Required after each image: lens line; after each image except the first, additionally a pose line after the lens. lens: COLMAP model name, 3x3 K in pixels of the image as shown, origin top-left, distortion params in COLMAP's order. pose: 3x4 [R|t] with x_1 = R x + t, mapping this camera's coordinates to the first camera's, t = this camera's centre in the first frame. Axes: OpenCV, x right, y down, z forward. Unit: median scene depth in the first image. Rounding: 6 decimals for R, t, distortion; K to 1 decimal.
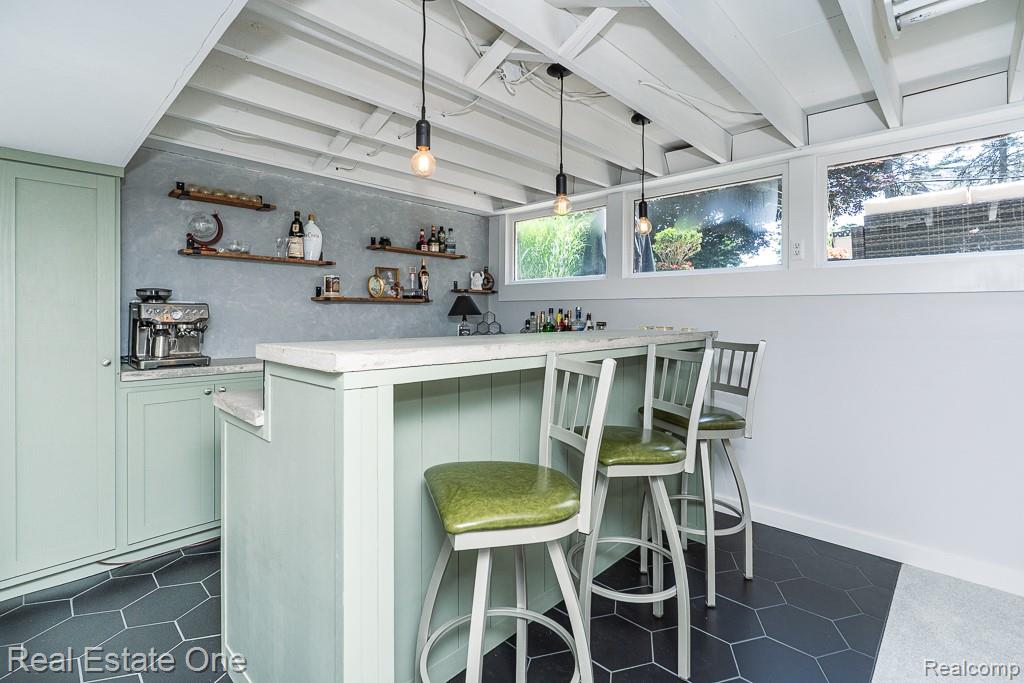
lens RADIAL K [[471.5, 0, 515.9], [0, 471.5, 320.2], [0, 0, 1]] dist [0.001179, 0.000113]
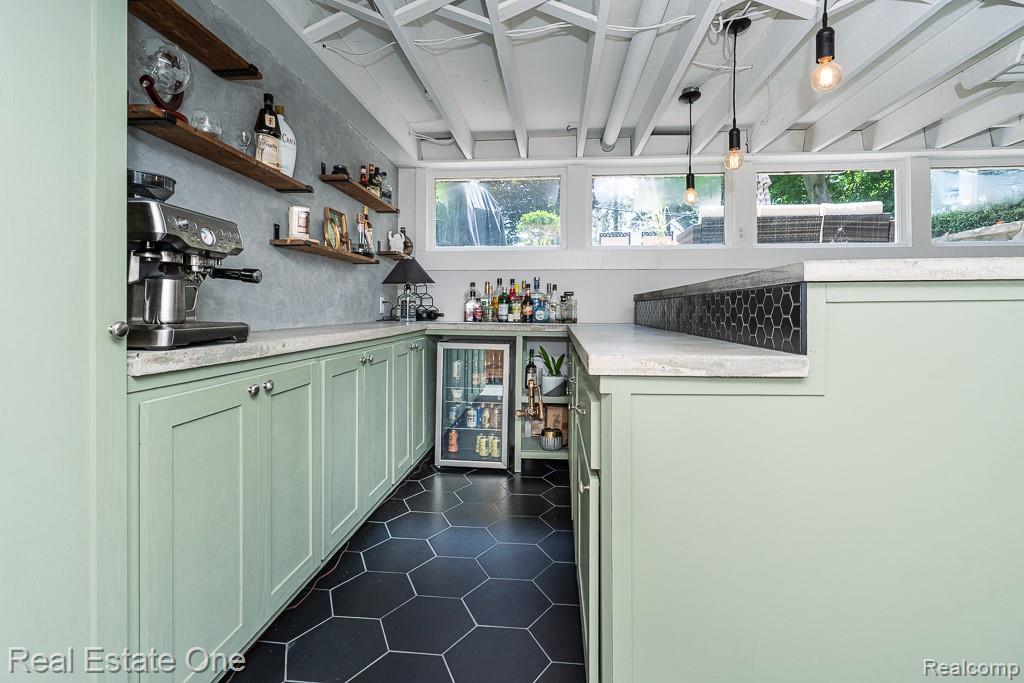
lens RADIAL K [[471.5, 0, 515.9], [0, 471.5, 320.2], [0, 0, 1]] dist [0.001179, 0.000113]
pose [[0.775310, -0.016438, 0.631366, -0.597936], [0.012232, 0.999865, 0.011012, 0.057489], [-0.631462, -0.000815, 0.775406, 0.323956]]
